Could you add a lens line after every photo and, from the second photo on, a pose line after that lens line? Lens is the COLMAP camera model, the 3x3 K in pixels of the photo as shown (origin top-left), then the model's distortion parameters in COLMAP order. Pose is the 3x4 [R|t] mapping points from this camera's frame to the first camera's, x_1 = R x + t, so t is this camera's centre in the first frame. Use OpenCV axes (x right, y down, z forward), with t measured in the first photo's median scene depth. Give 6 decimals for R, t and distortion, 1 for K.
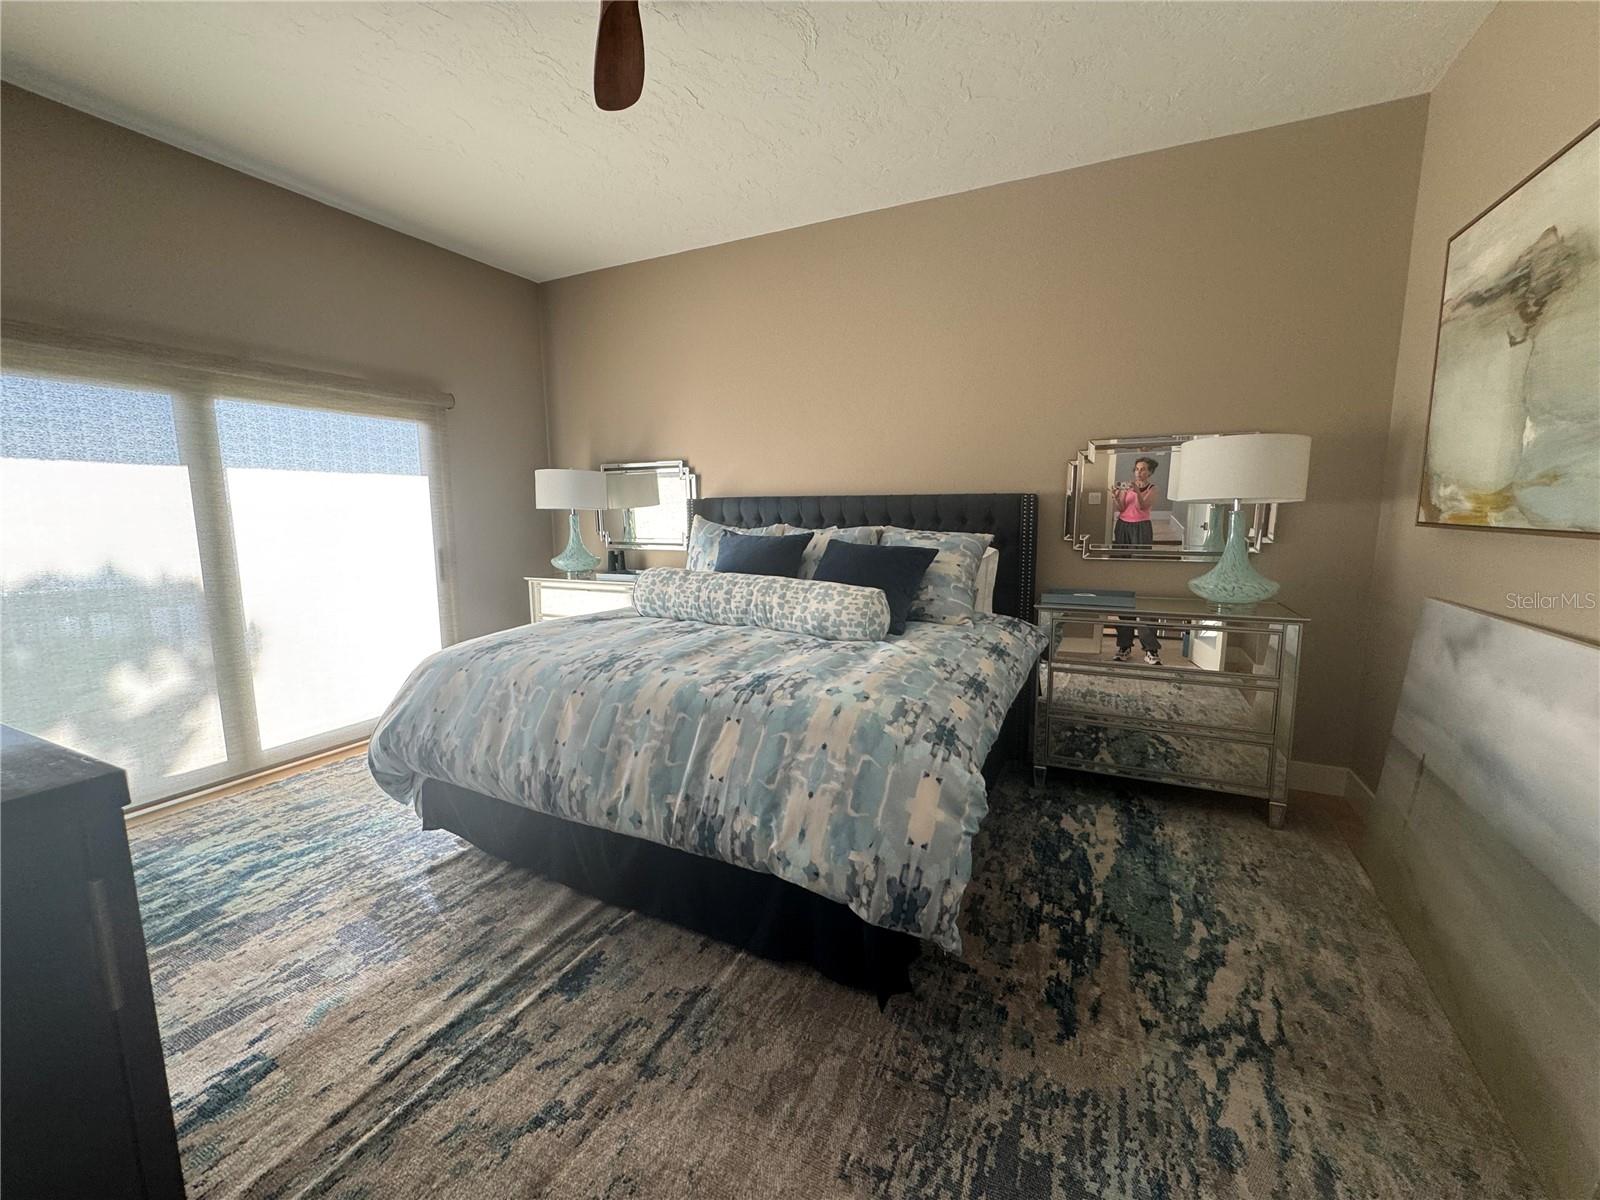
lens RADIAL K [[638.2, 0, 799.2], [0, 638.2, 597.1], [0, 0, 1]] dist [-0.001985, 0.000031]
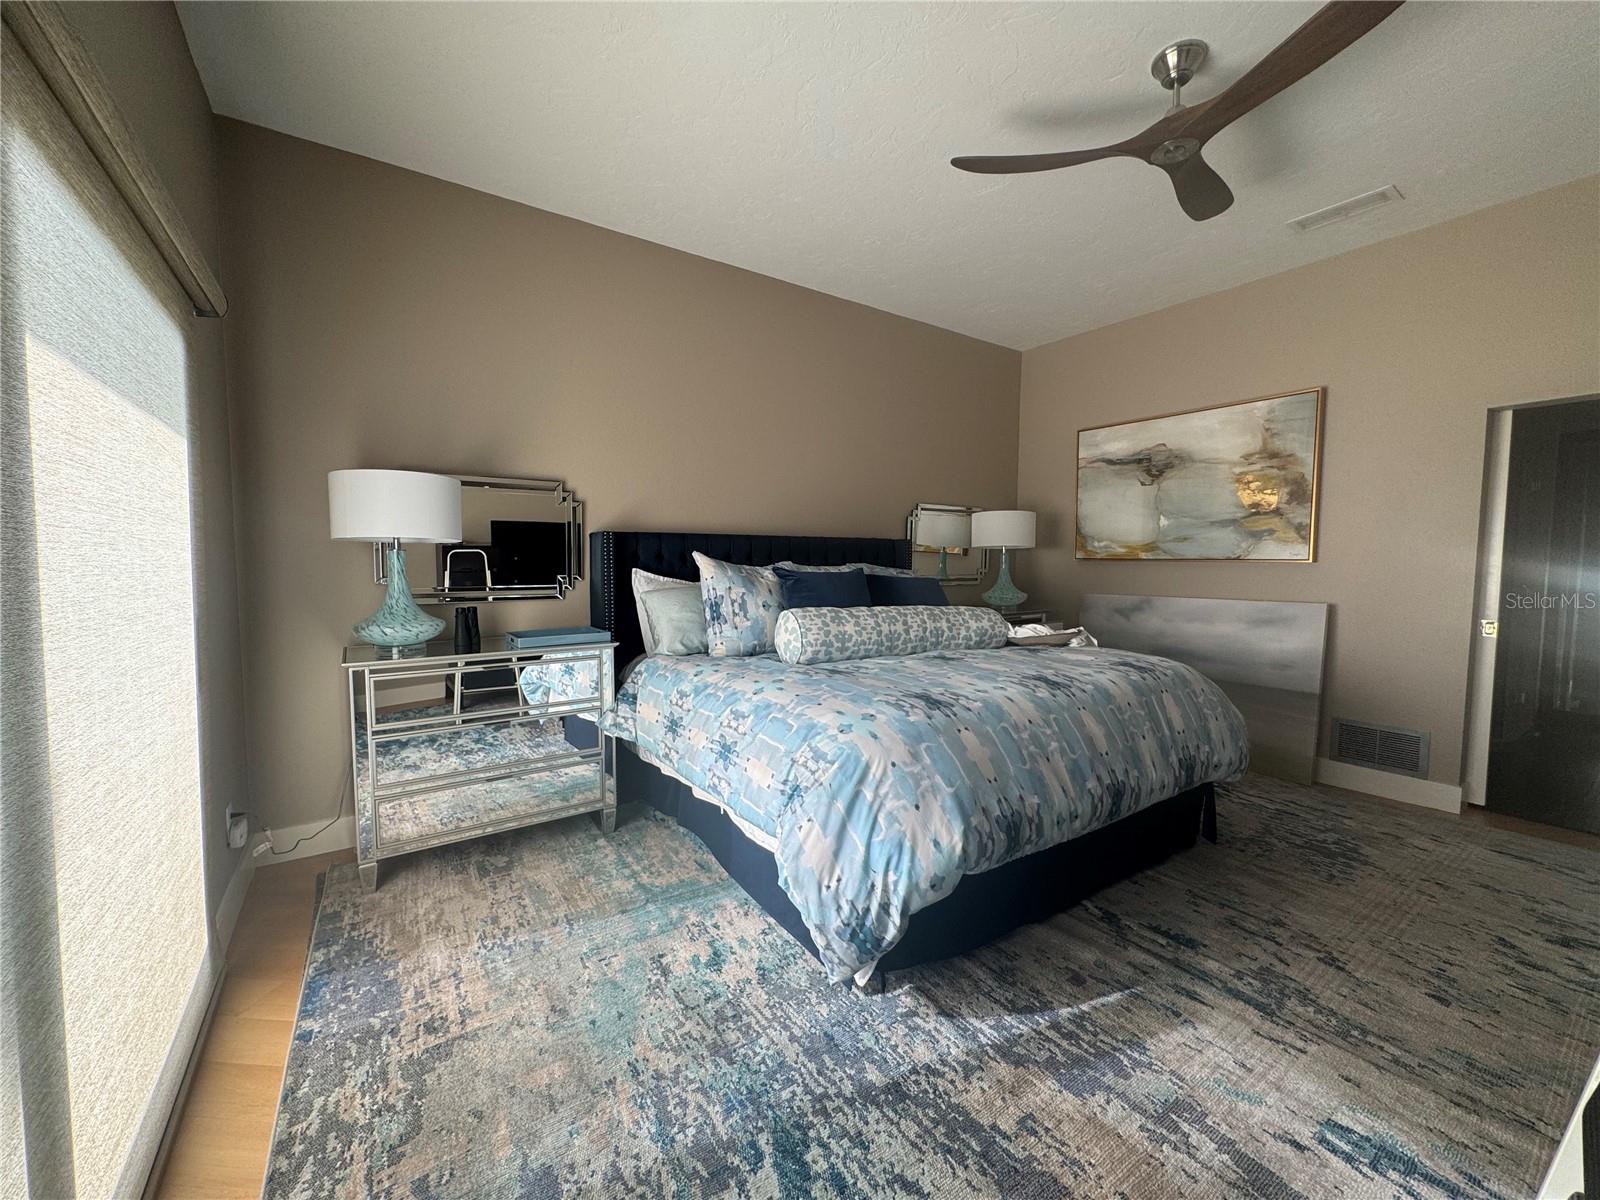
lens RADIAL K [[638.2, 0, 797.1], [0, 638.2, 597.7], [0, 0, 1]] dist [-0.001985, 0.000031]
pose [[0.497632, -0.046371, 0.866148, -1.527109], [0.114948, 0.993288, -0.012864, -0.077516], [-0.859738, 0.105963, 0.499623, 0.866782]]
